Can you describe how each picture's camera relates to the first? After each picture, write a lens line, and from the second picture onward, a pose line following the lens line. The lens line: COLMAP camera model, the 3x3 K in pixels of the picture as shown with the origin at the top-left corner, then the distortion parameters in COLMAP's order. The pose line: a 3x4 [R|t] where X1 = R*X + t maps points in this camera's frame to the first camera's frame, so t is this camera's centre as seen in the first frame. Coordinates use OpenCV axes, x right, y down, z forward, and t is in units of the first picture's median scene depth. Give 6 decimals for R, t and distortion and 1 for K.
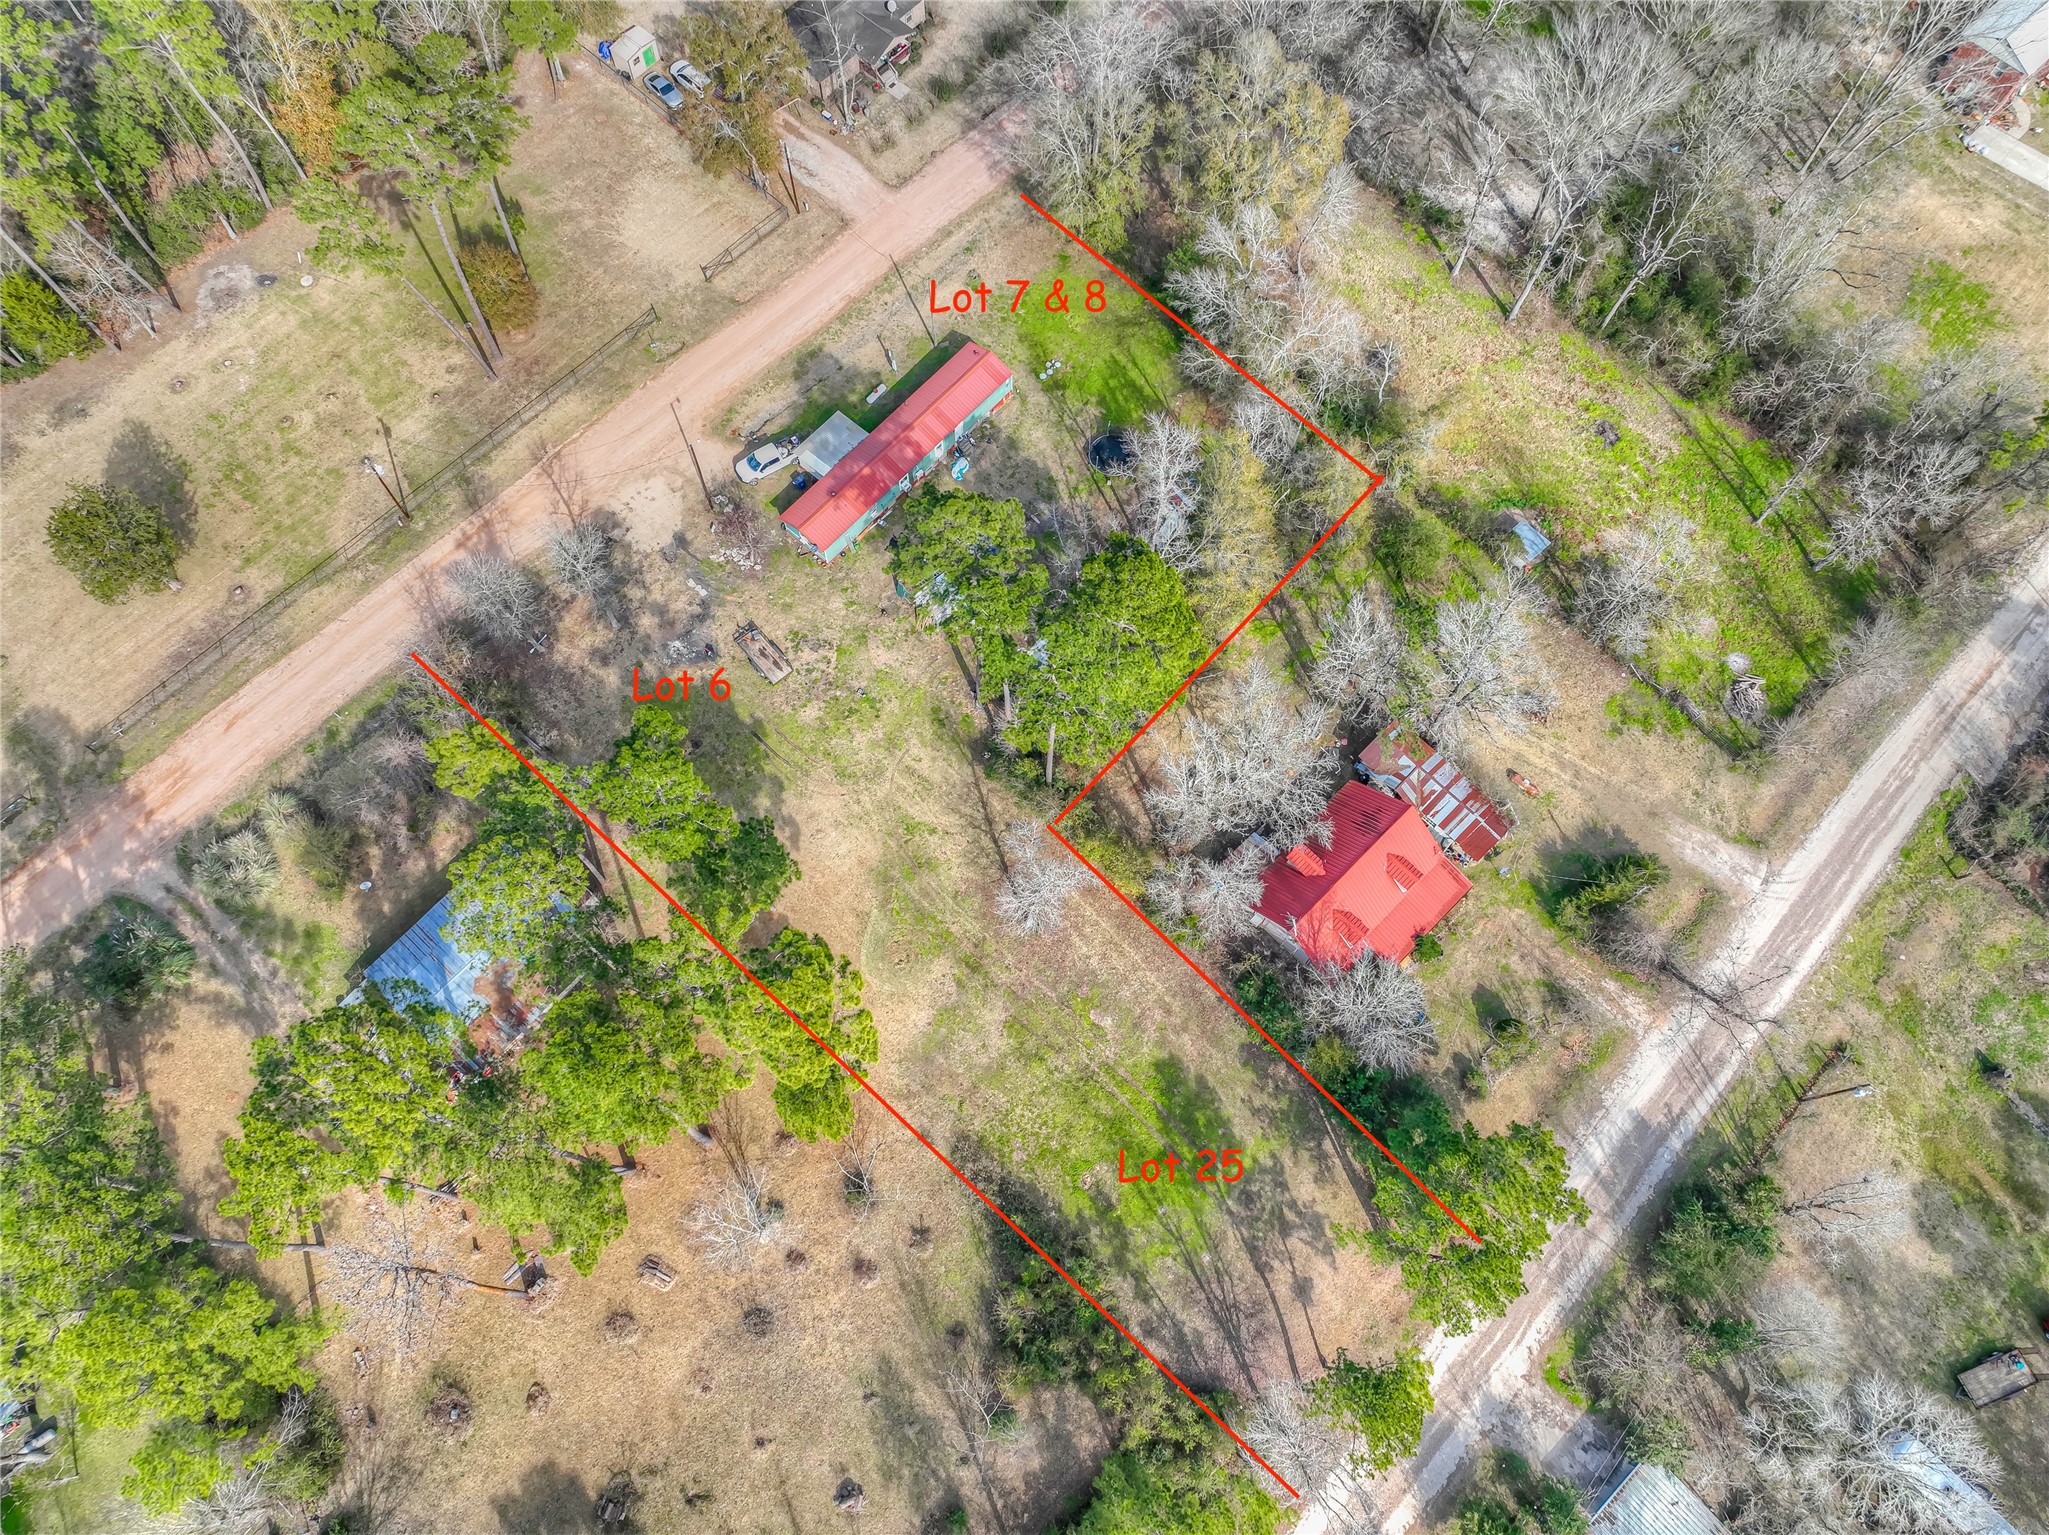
lens RADIAL K [[1440.9, 0, 1028.0], [0, 1440.9, 772.8], [0, 0, 1]] dist [0.007634, 0.026814]
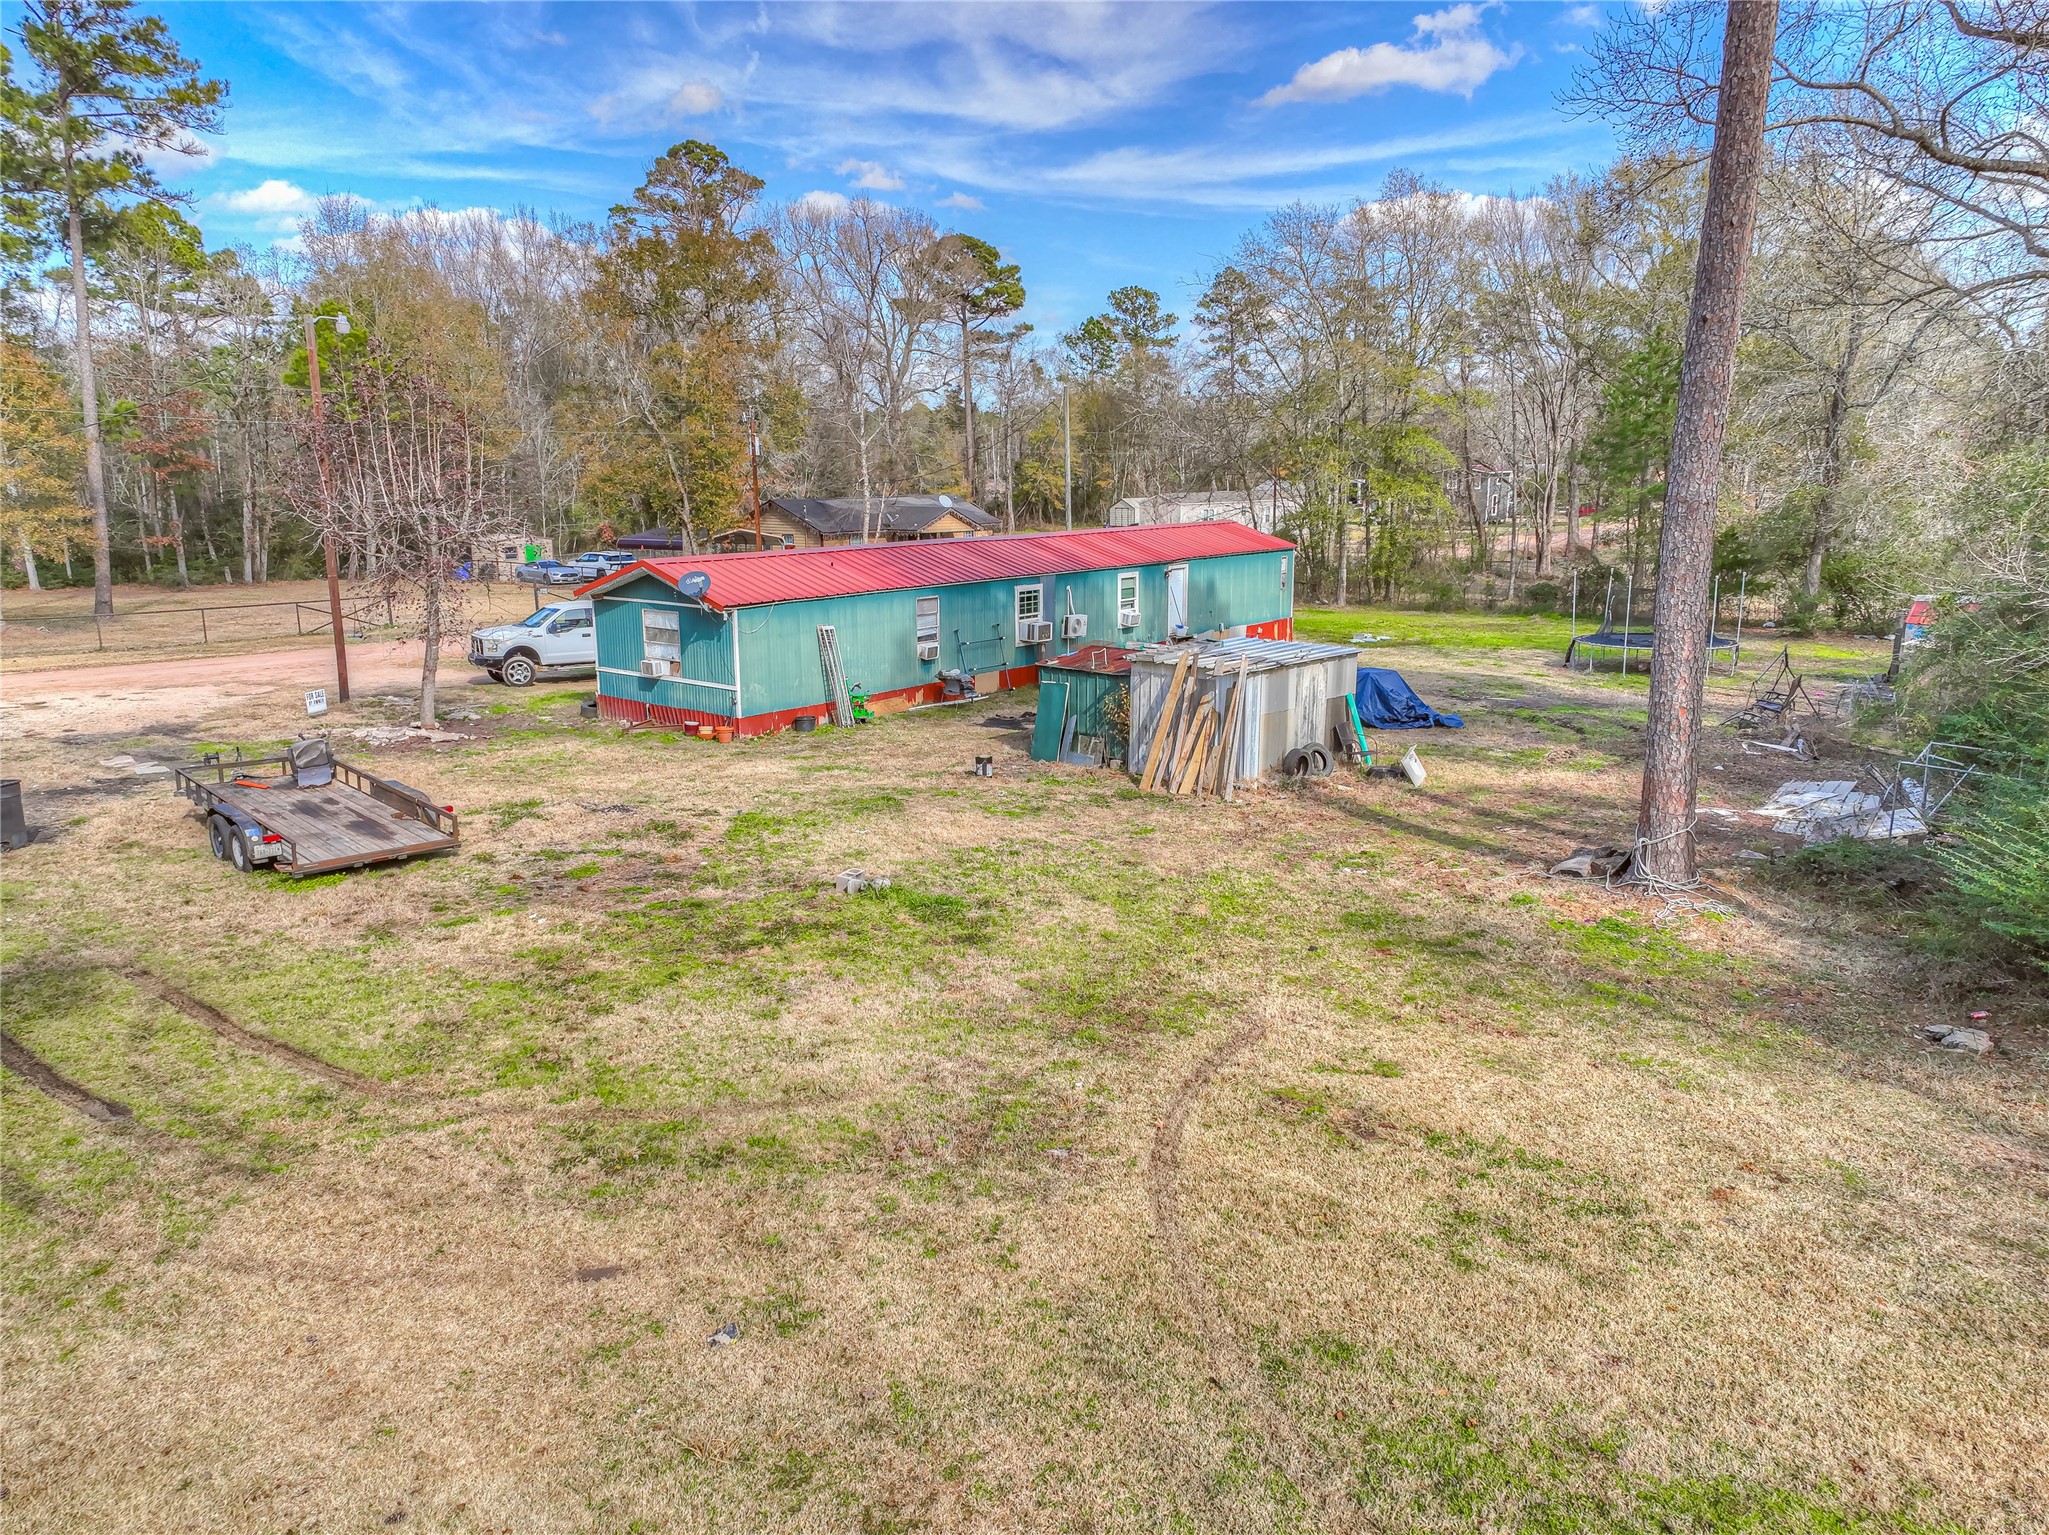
lens RADIAL K [[1440.9, 0, 1024.3], [0, 1440.9, 751.9], [0, 0, 1]] dist [0.007634, 0.026814]
pose [[0.998908, -0.023469, 0.040391, -0.107656], [0.046668, 0.539879, -0.840448, 0.069139], [-0.002082, 0.841415, 0.540385, 0.933859]]
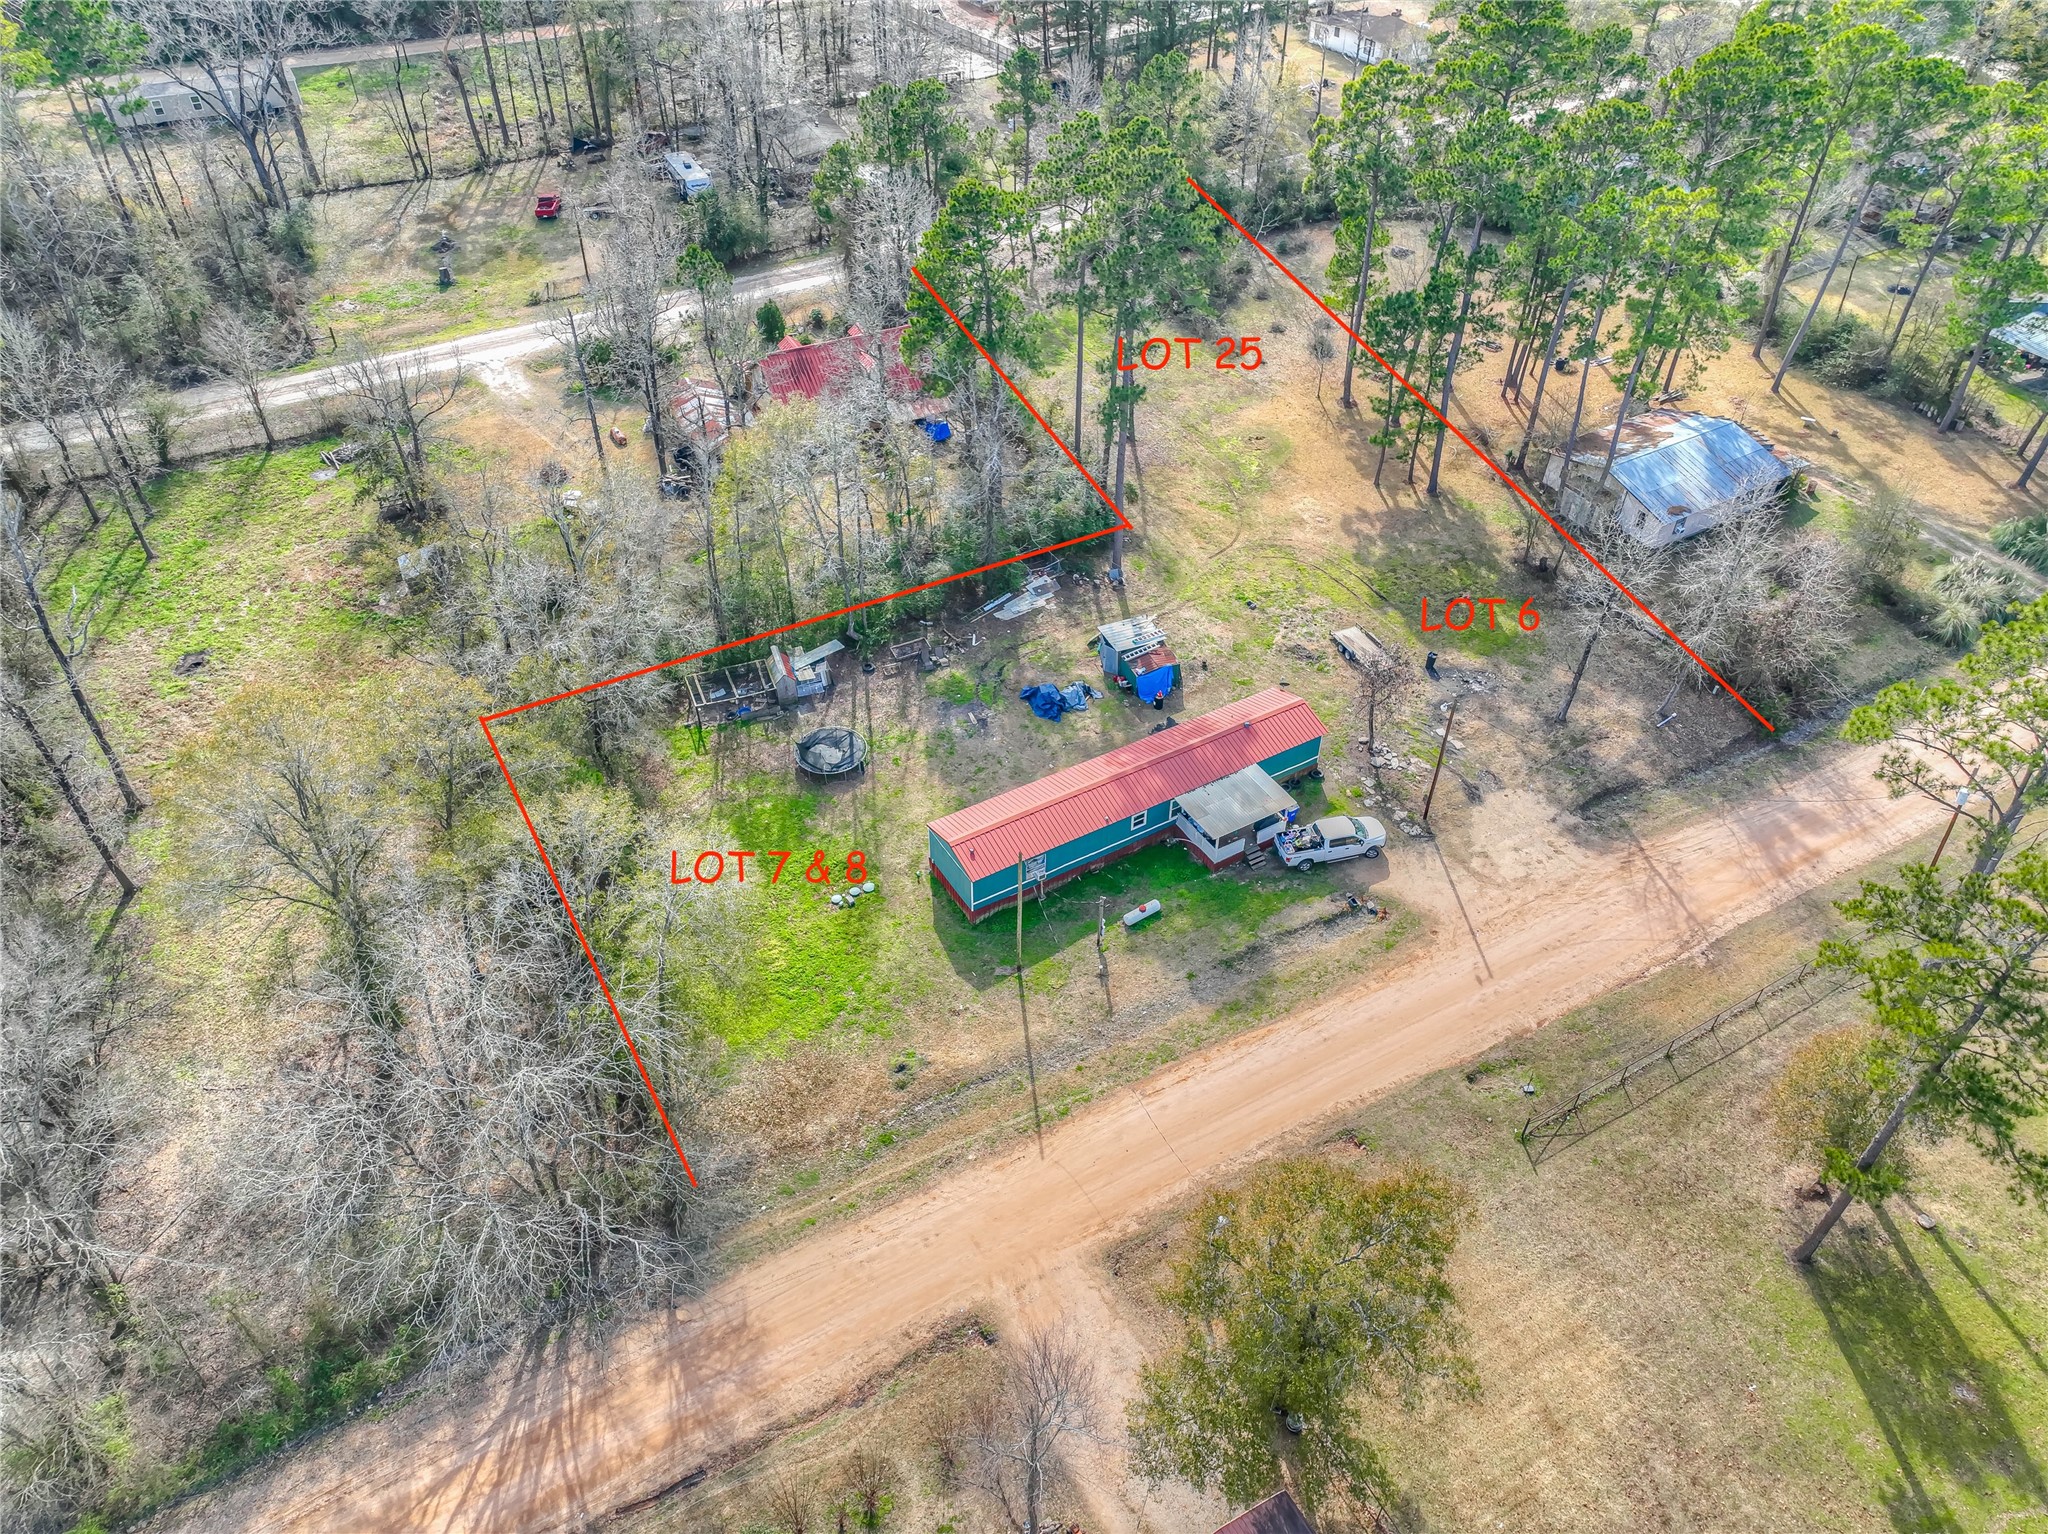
lens RADIAL K [[1440.2, 0, 1028.1], [0, 1440.2, 757.0], [0, 0, 1]] dist [0.007634, 0.026814]
pose [[-0.951738, -0.209917, 0.223895, -0.204400], [0.280798, -0.301114, 0.911308, -0.909969], [-0.123881, 0.930196, 0.345526, 0.834629]]
